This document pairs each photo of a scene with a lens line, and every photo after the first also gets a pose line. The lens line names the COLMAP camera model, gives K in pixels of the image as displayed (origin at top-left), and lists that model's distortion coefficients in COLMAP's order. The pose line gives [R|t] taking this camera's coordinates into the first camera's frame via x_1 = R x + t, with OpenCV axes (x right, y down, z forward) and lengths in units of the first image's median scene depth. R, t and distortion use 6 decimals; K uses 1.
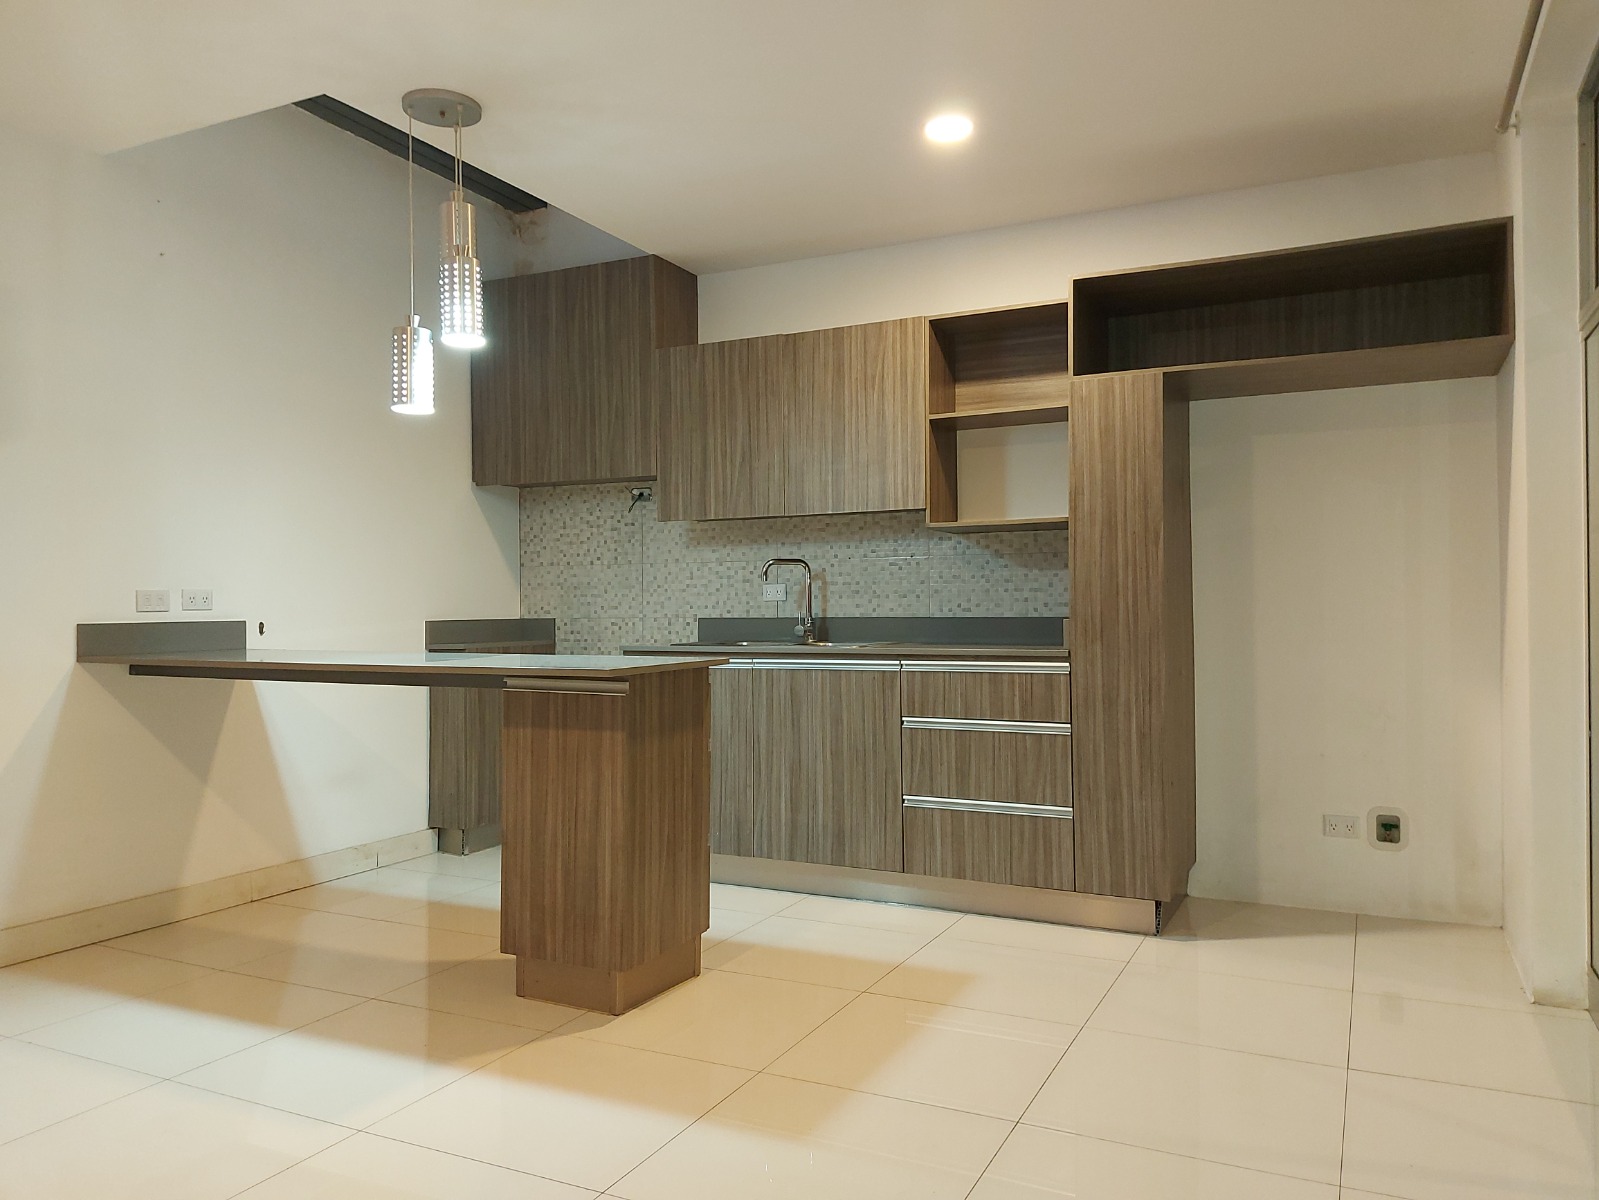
lens RADIAL K [[1149.8, 0, 795.9], [0, 1149.8, 593.5], [0, 0, 1]] dist [0.103997, -0.168066]
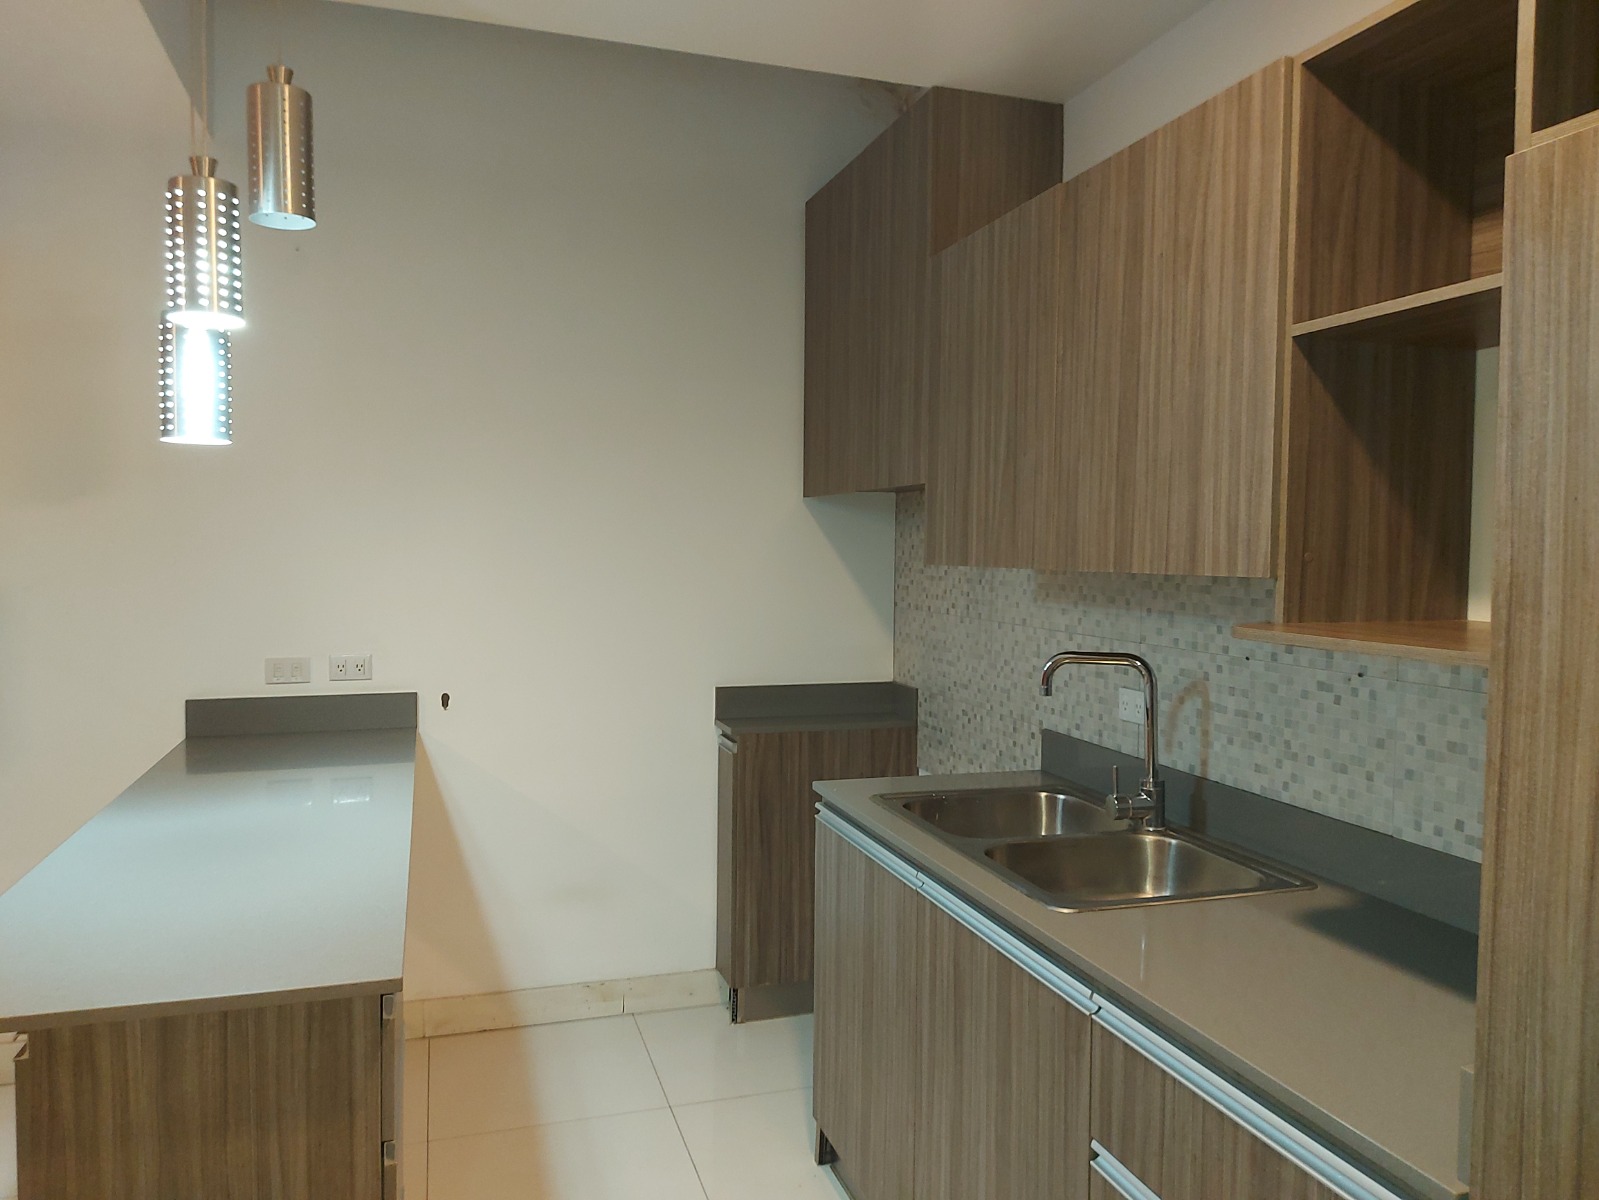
lens RADIAL K [[1149.8, 0, 795.9], [0, 1149.8, 593.5], [0, 0, 1]] dist [0.103997, -0.168066]
pose [[0.693548, 0.044104, -0.719059, 0.256064], [-0.005428, 0.998416, 0.056003, -0.082449], [0.720390, -0.034938, 0.692689, 0.577354]]
